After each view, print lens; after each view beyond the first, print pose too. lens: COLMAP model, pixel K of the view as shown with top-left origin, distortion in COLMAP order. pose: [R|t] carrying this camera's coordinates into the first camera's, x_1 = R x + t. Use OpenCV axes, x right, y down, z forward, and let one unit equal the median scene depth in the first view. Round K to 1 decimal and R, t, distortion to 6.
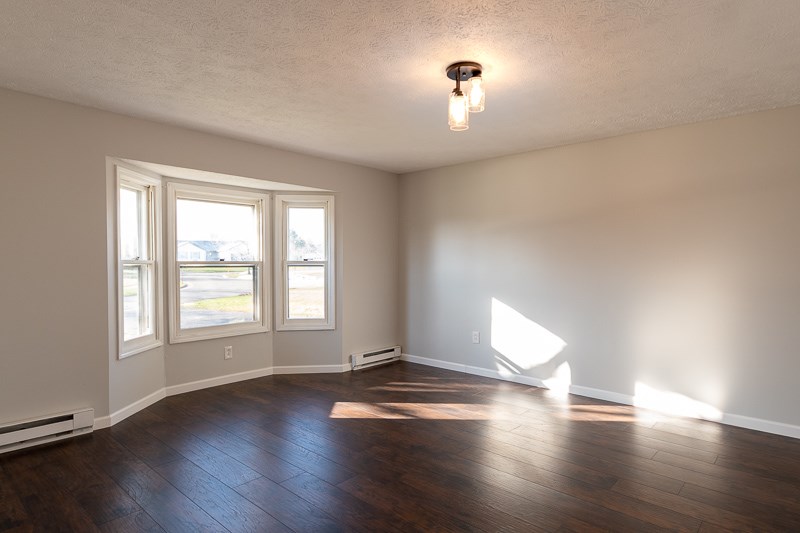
lens RADIAL K [[455.7, 0, 399.5], [0, 455.7, 271.5], [0, 0, 1]] dist [-0.000364, -0.001025]
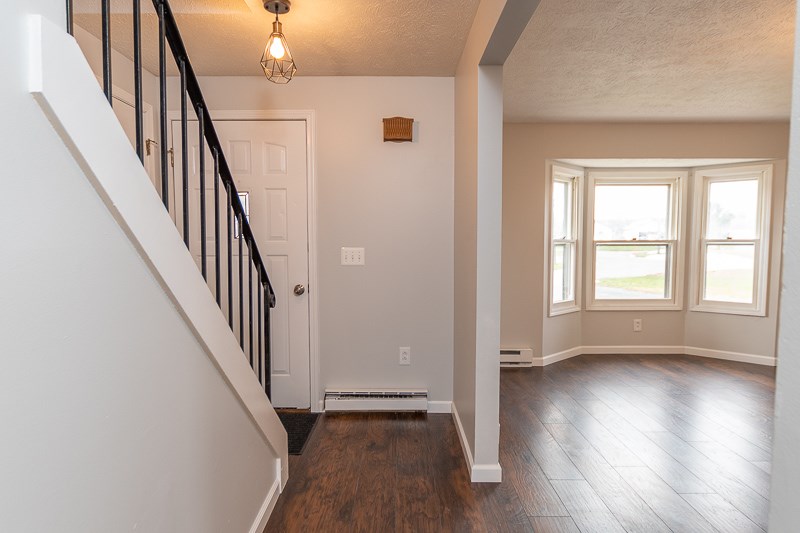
lens RADIAL K [[455.7, 0, 399.5], [0, 455.7, 271.5], [0, 0, 1]] dist [-0.000364, -0.001025]
pose [[0.671765, 0.046282, -0.739317, 0.037874], [-0.012375, 0.998608, 0.051269, 0.003719], [0.740661, -0.025291, 0.671403, -0.143353]]
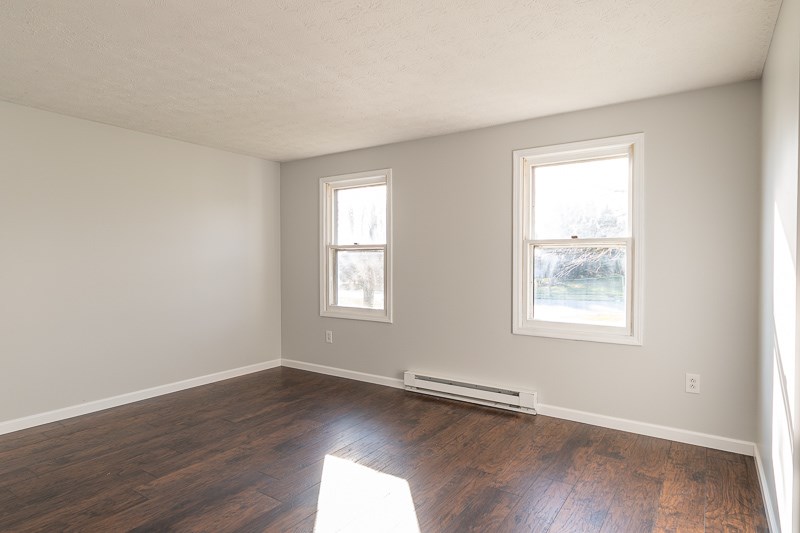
lens RADIAL K [[455.7, 0, 399.5], [0, 455.7, 271.5], [0, 0, 1]] dist [-0.000364, -0.001025]
pose [[0.138342, 0.036964, -0.989695, 0.922590], [-0.004208, 0.999316, 0.036735, -0.004347], [0.990376, -0.000918, 0.138403, 1.191932]]
